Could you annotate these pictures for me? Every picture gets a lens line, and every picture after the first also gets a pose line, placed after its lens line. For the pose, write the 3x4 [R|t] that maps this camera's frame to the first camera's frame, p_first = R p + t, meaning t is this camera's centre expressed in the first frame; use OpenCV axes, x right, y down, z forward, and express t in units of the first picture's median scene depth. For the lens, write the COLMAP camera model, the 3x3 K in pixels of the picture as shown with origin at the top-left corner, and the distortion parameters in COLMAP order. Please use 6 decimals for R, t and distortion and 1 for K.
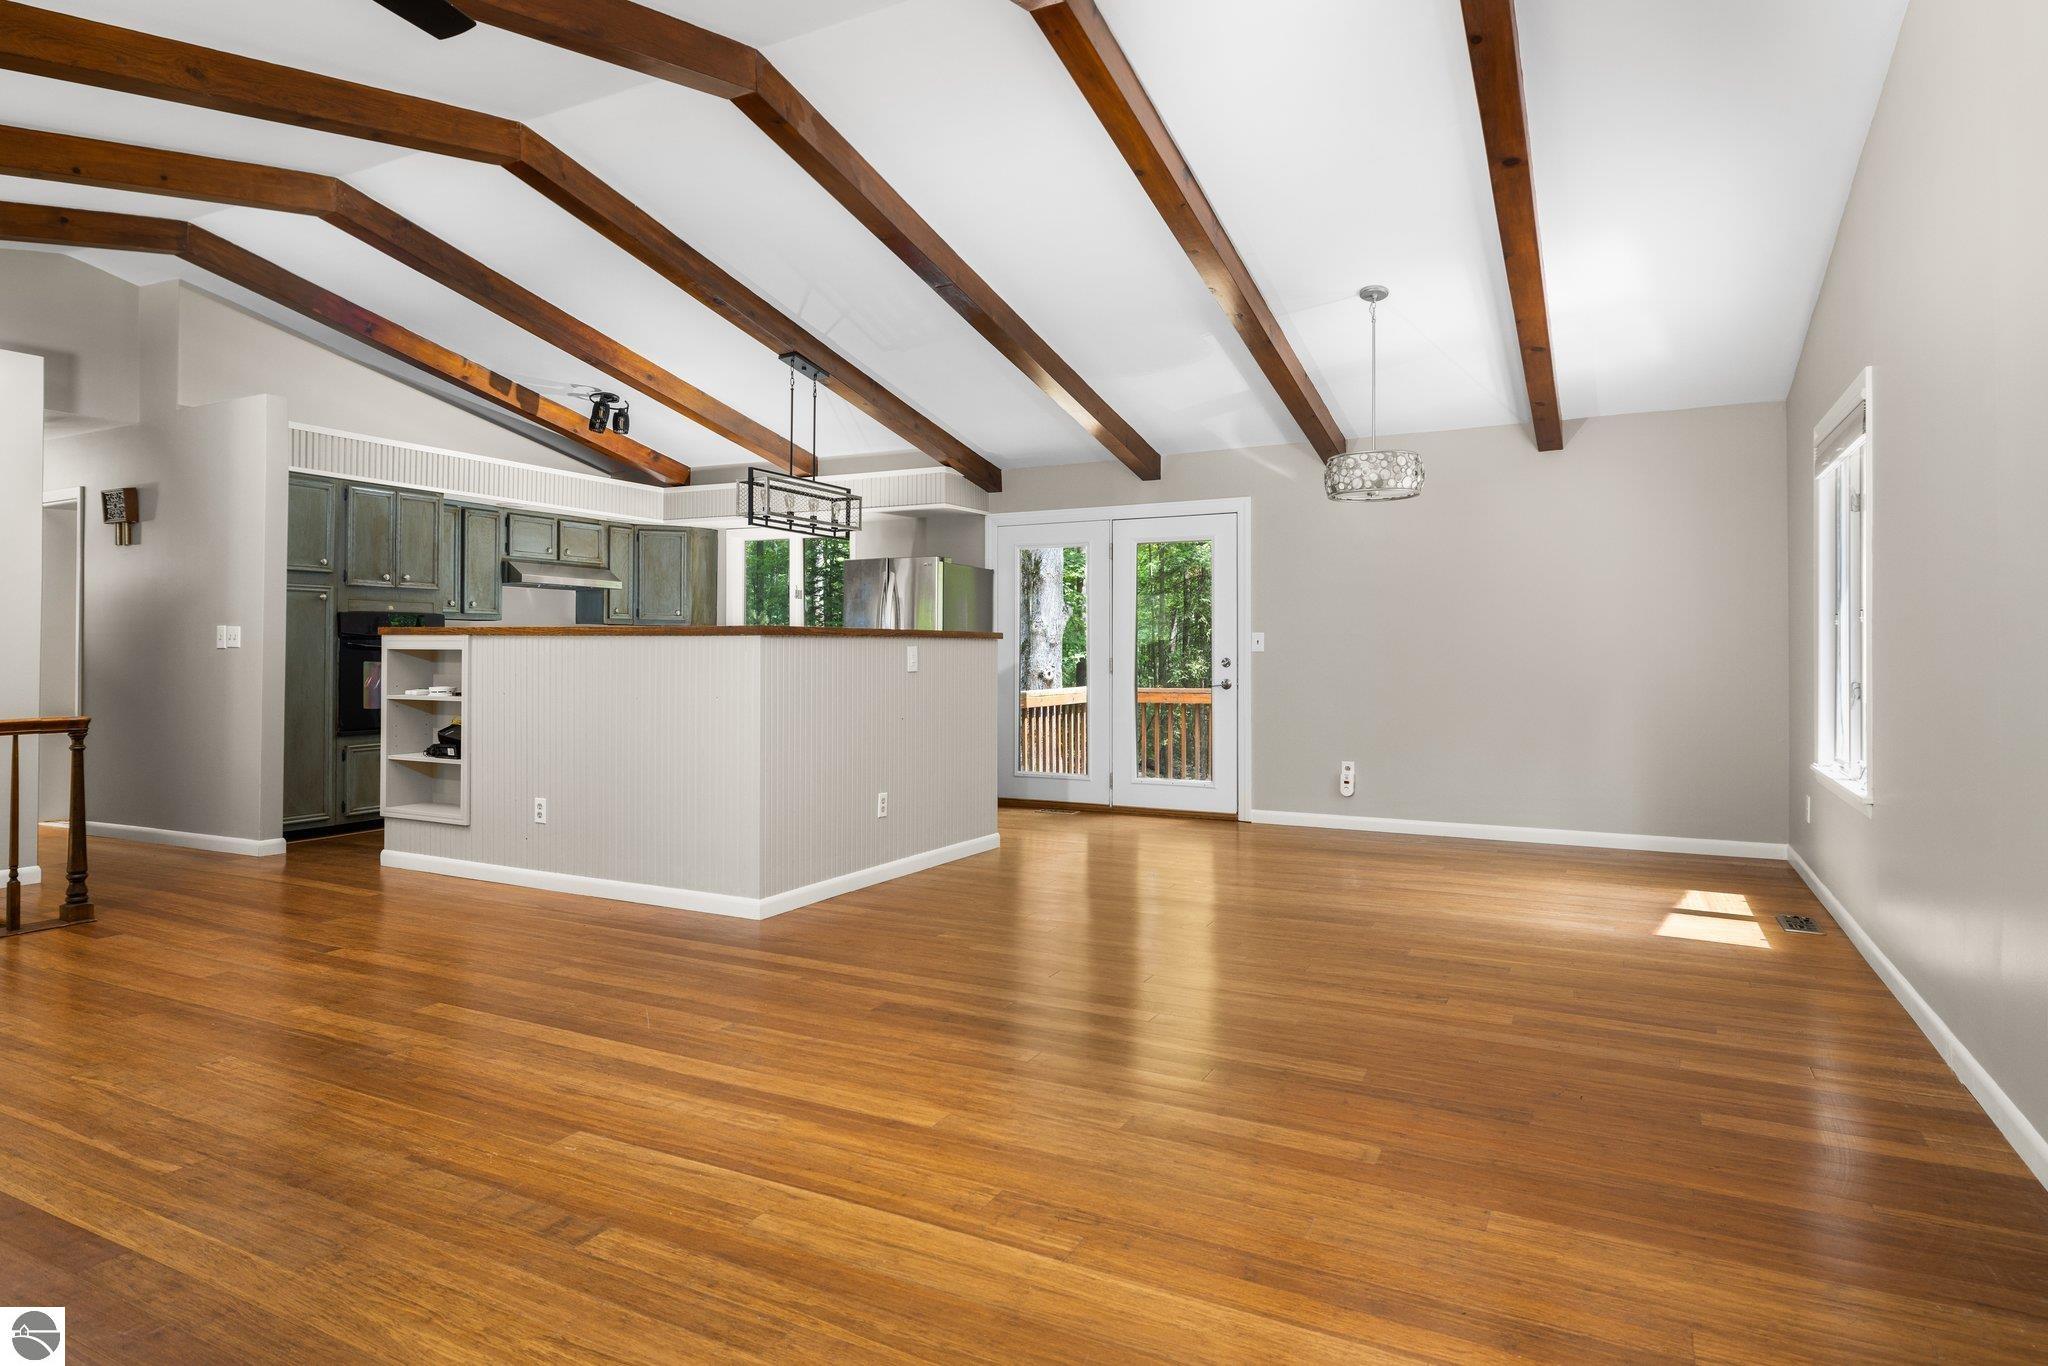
lens RADIAL K [[1164.4, 0, 1029.4], [0, 1164.4, 647.1], [0, 0, 1]] dist [0.005655, -0.001082]
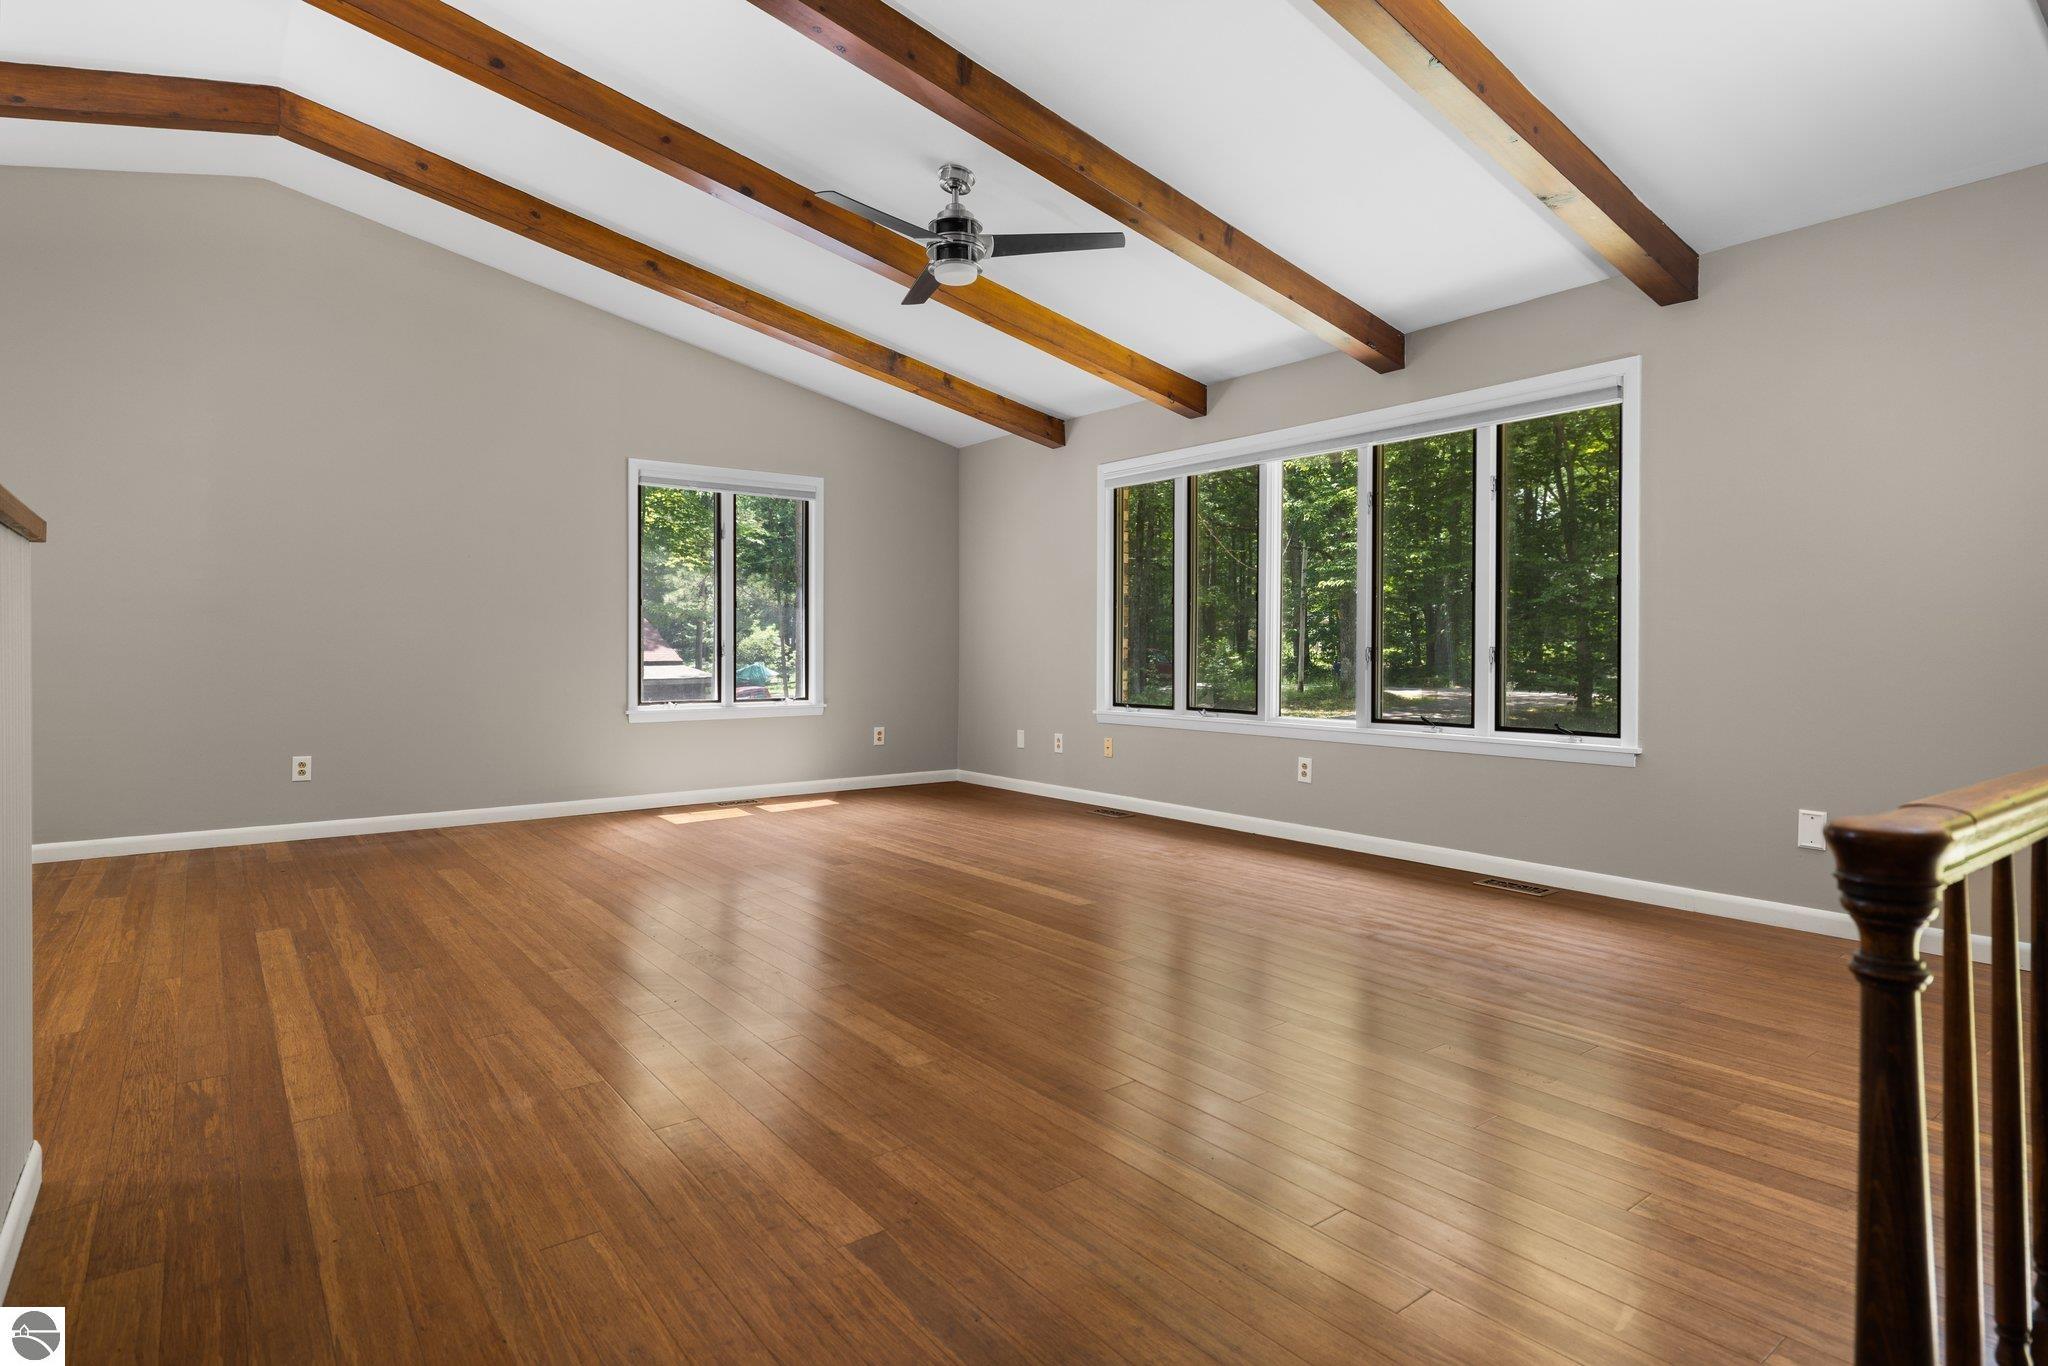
lens RADIAL K [[1066.5, 0, 974.9], [0, 1066.5, 654.2], [0, 0, 1]] dist [-0.010833, -0.001301]
pose [[-0.882580, -0.006382, 0.470120, -0.541795], [-0.006547, 0.999978, 0.001284, 0.024682], [-0.470118, -0.001945, -0.882602, 0.881042]]
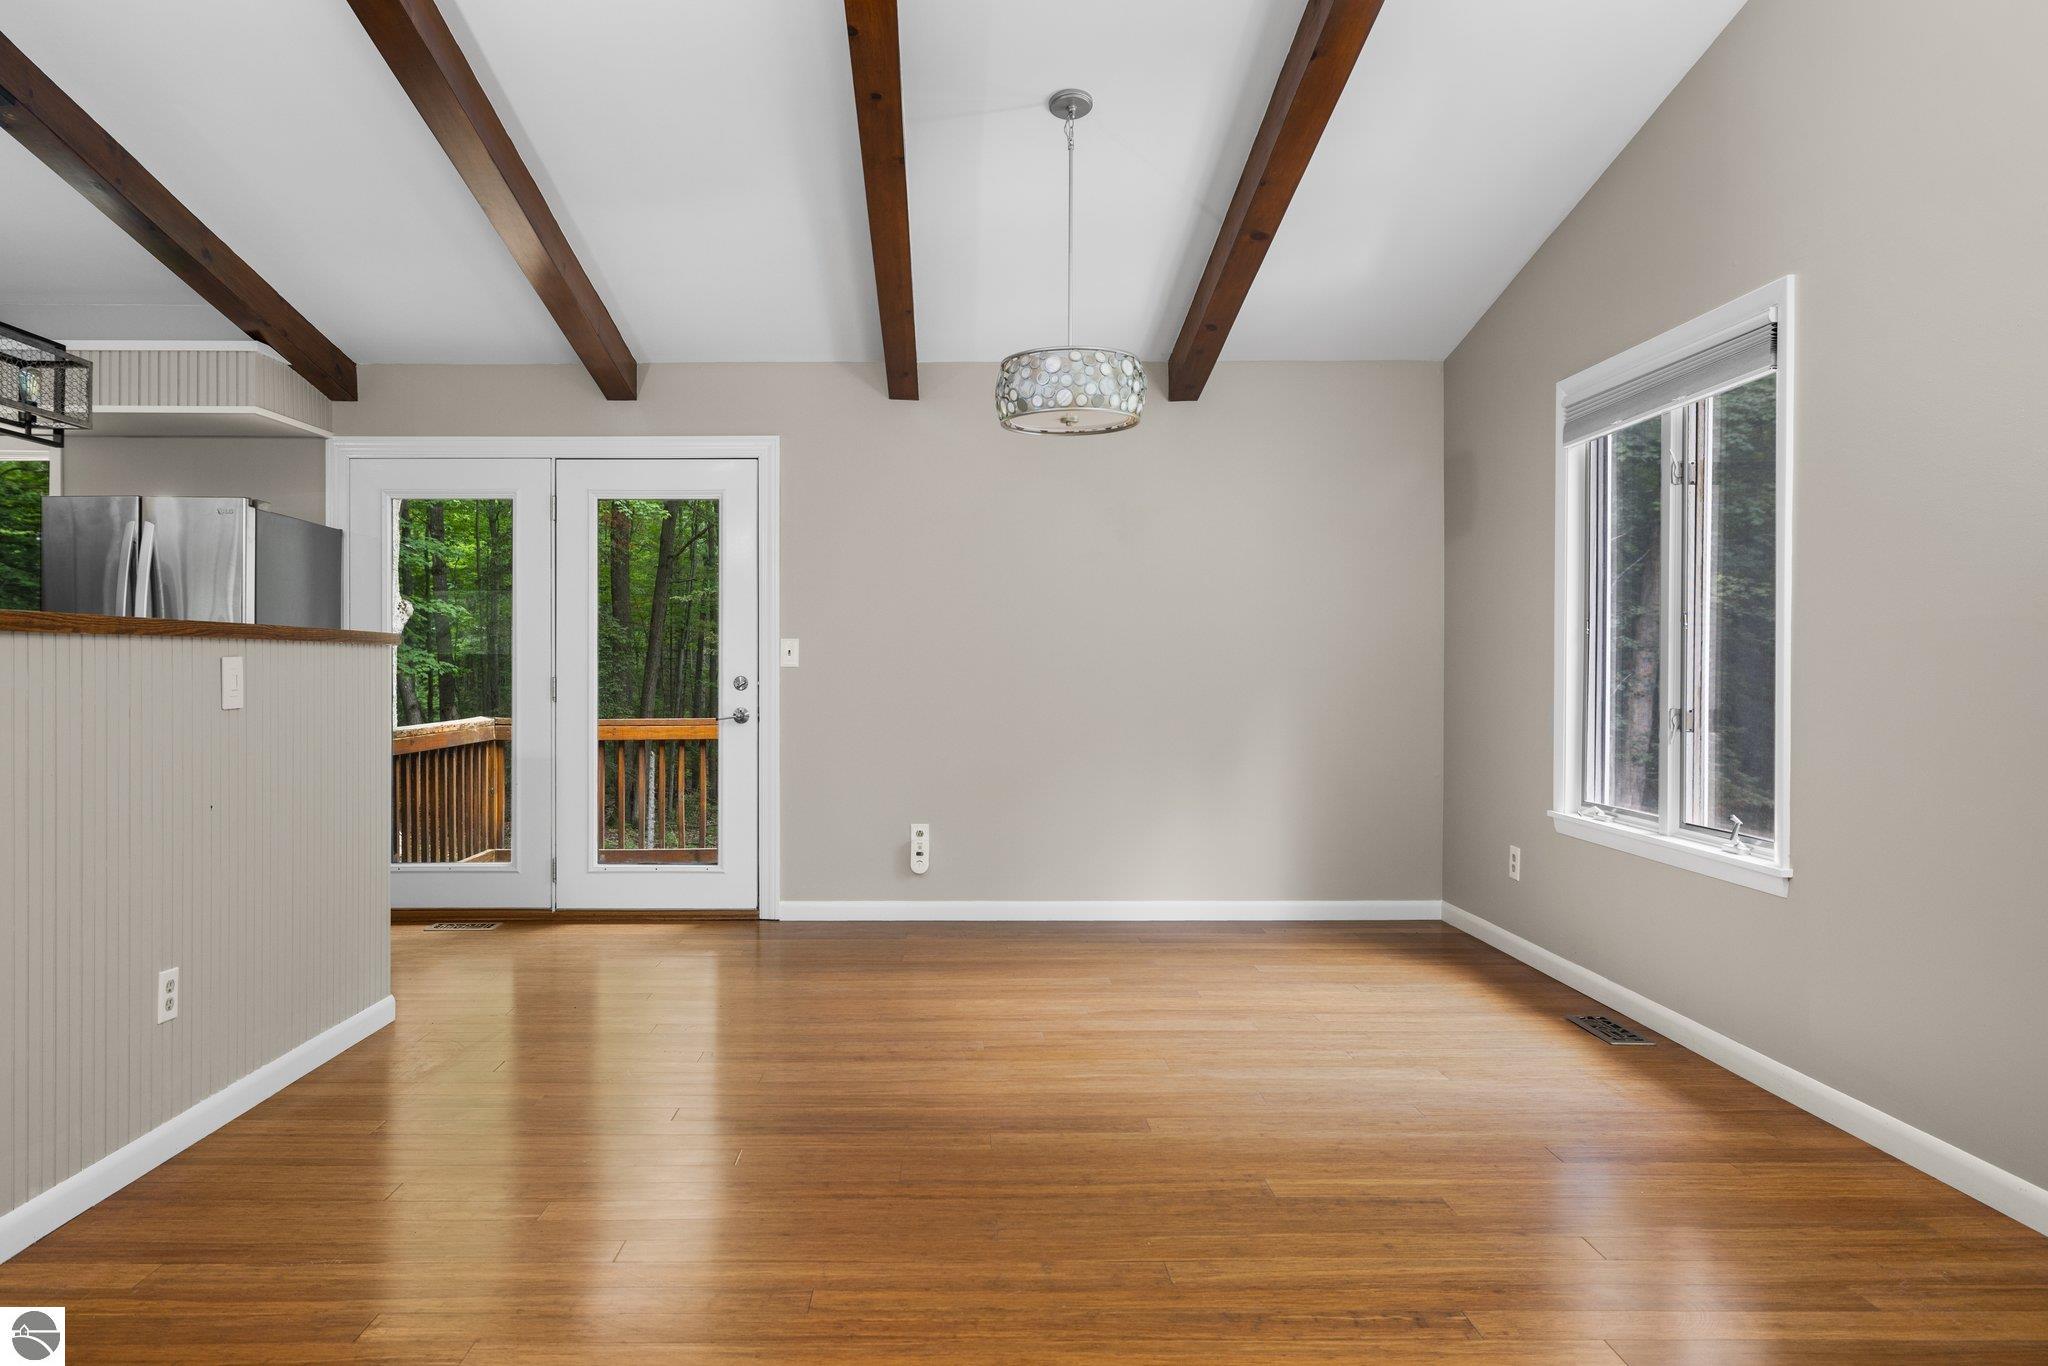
lens RADIAL K [[1304.0, 0, 966.1], [0, 1304.0, 676.0], [0, 0, 1]] dist [0.004277, -0.004598]
pose [[0.889075, -0.002935, 0.457753, -0.070549], [-0.002928, 0.999923, 0.012099, -0.000225], [-0.457753, -0.012097, 0.888997, 0.337734]]
